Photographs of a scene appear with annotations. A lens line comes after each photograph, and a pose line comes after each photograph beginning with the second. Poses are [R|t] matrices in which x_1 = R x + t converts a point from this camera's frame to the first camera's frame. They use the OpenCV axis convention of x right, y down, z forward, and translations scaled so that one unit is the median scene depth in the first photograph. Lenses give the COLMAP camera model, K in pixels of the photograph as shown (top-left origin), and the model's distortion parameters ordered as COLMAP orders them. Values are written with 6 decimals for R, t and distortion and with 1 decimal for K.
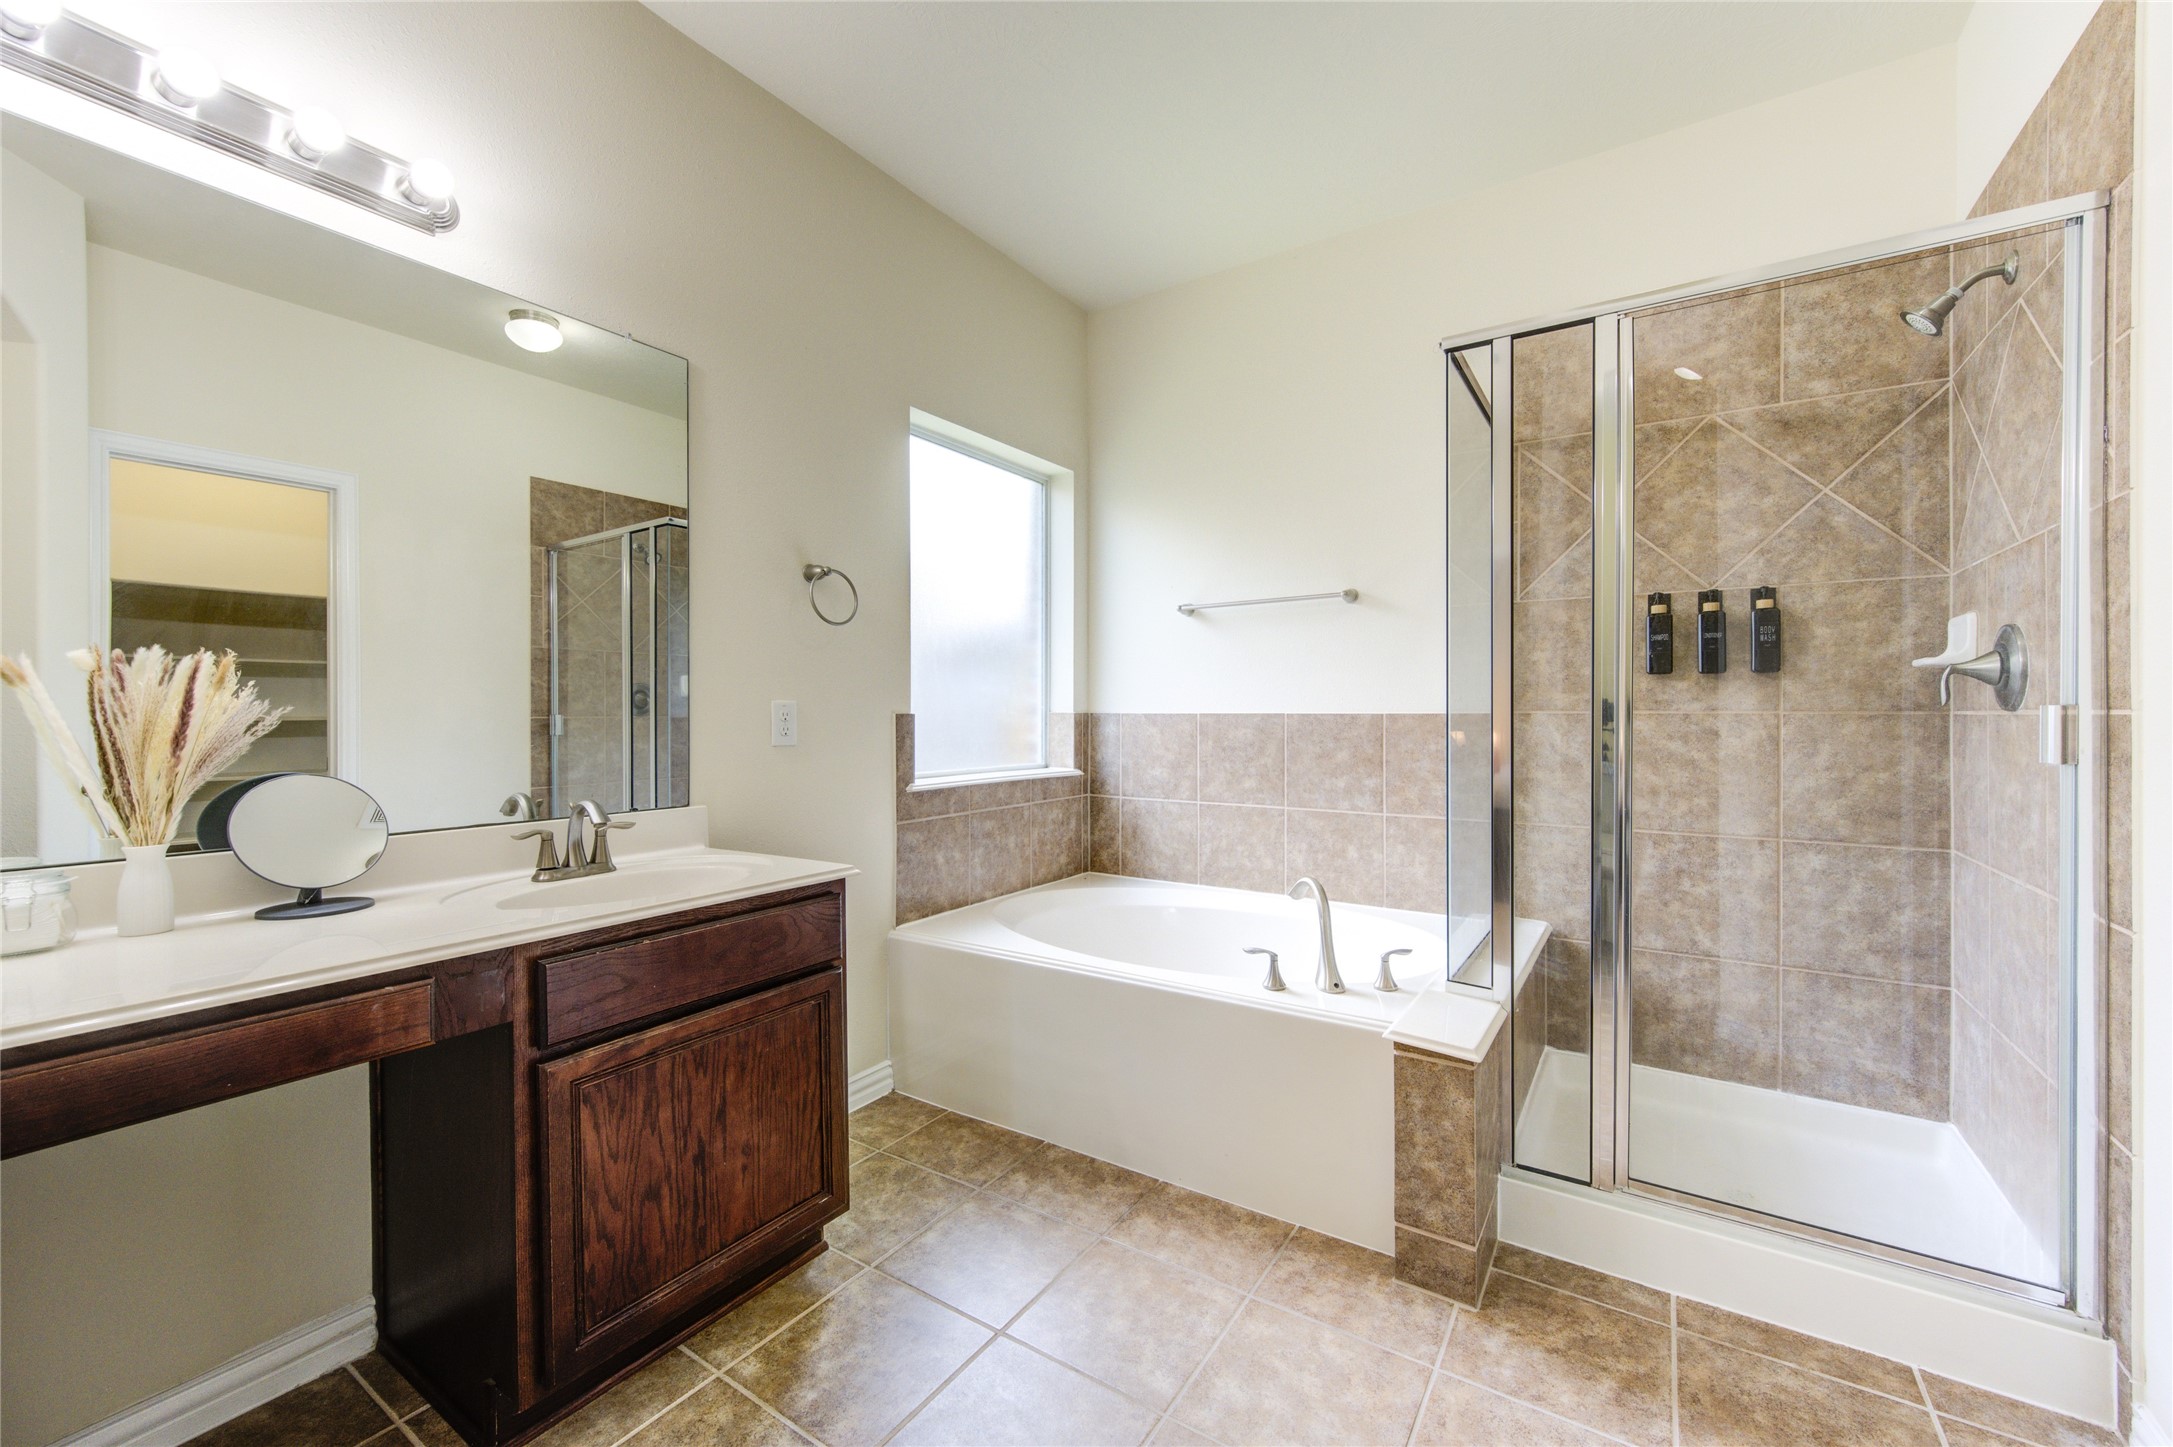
lens RADIAL K [[848.5, 0, 1096.2], [0, 848.5, 732.2], [0, 0, 1]] dist [0.000616, -0.000245]
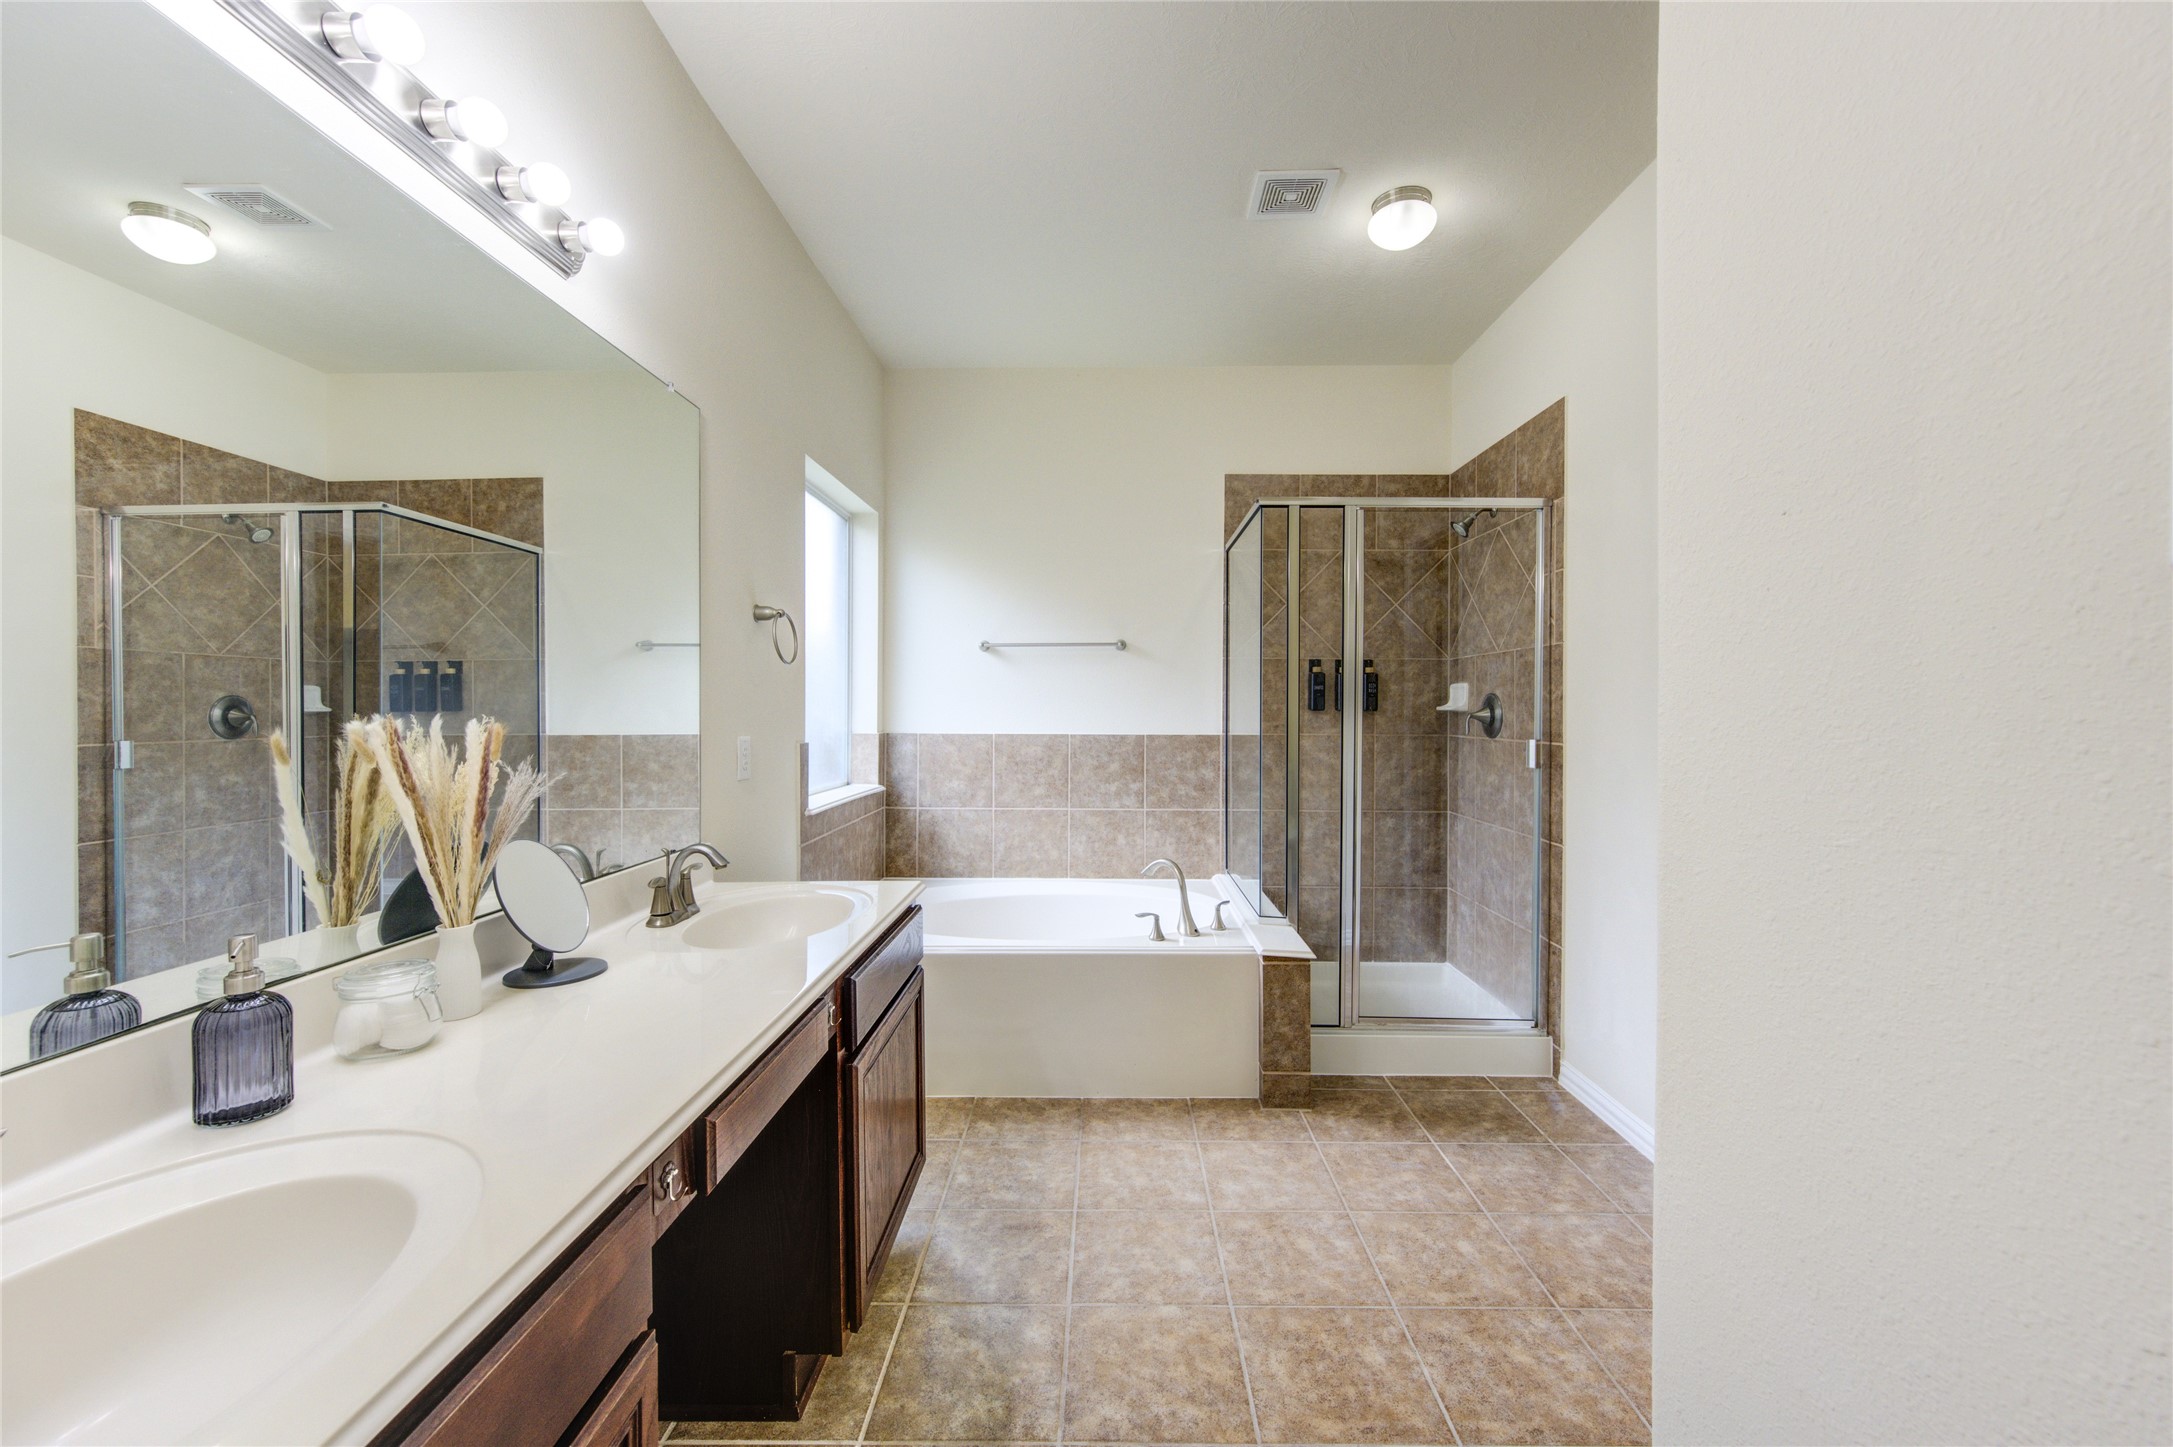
lens RADIAL K [[848.5, 0, 1096.2], [0, 848.5, 732.2], [0, 0, 1]] dist [0.000616, -0.000245]
pose [[0.842904, -0.011637, 0.537937, -0.671242], [0.007623, 0.999924, 0.009686, -0.059093], [-0.538009, -0.004064, 0.842929, -0.134468]]
